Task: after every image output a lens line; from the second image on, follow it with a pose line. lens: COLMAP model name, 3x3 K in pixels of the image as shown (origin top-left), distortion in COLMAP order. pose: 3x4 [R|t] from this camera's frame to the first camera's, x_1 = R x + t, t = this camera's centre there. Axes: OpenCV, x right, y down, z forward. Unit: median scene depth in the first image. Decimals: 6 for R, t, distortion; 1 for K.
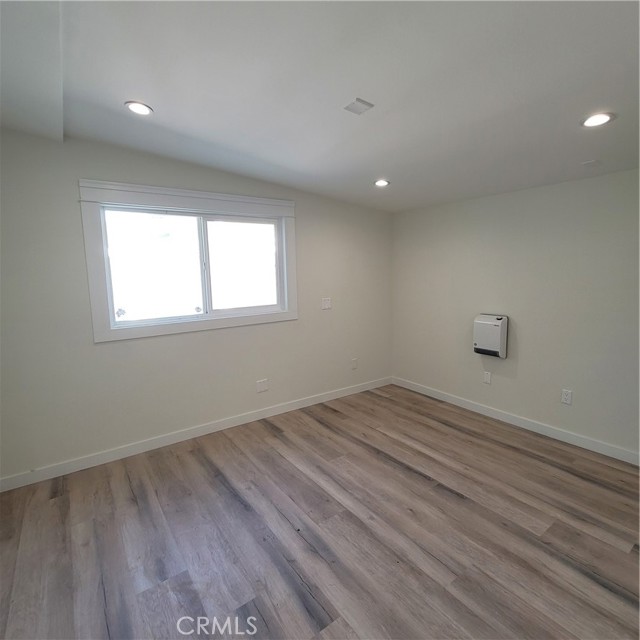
lens RADIAL K [[355.6, 0, 315.7], [0, 355.6, 320.5], [0, 0, 1]] dist [-0.009031, 0.003374]
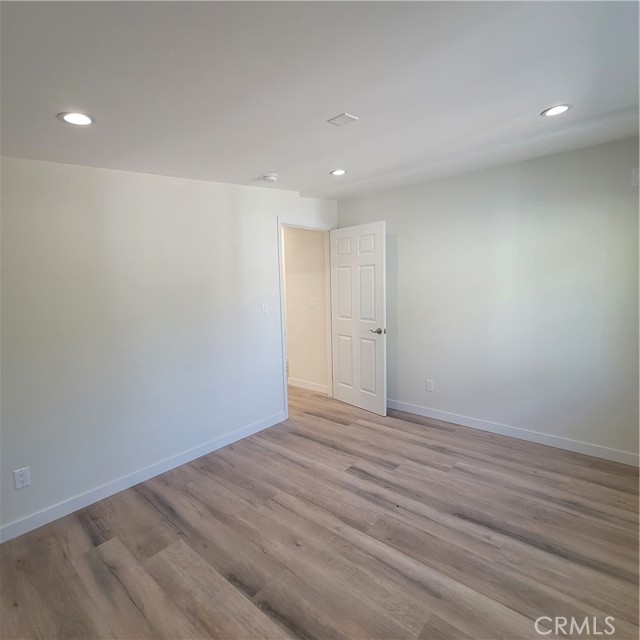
lens RADIAL K [[350.4, 0, 318.5], [0, 350.4, 317.0], [0, 0, 1]] dist [-0.001018, 0.001544]
pose [[-0.970878, 0.067184, -0.229961, 0.329635], [0.011984, 0.972292, 0.233463, -0.209175], [0.239275, 0.223908, -0.944782, 1.482378]]
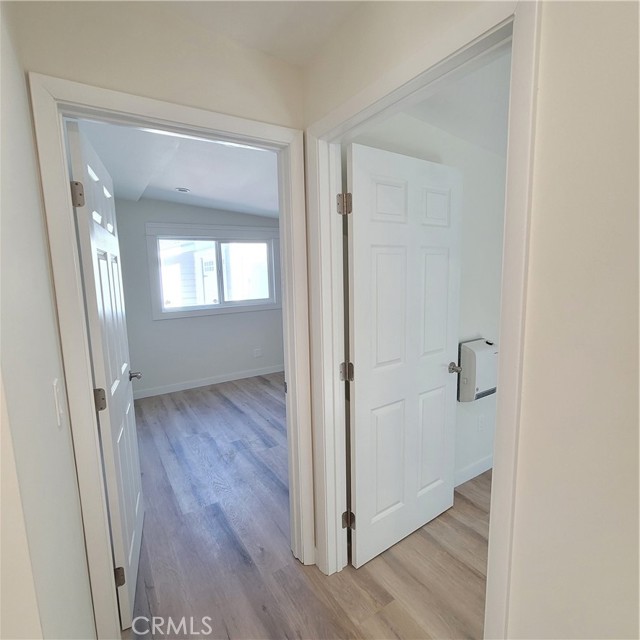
lens RADIAL K [[355.6, 0, 315.7], [0, 355.6, 320.5], [0, 0, 1]] dist [-0.009031, 0.003374]
pose [[0.998583, 0.005024, -0.052984, 0.230639], [-0.004861, 0.999983, 0.003210, 0.057223], [0.052999, -0.002948, 0.998590, -0.639934]]
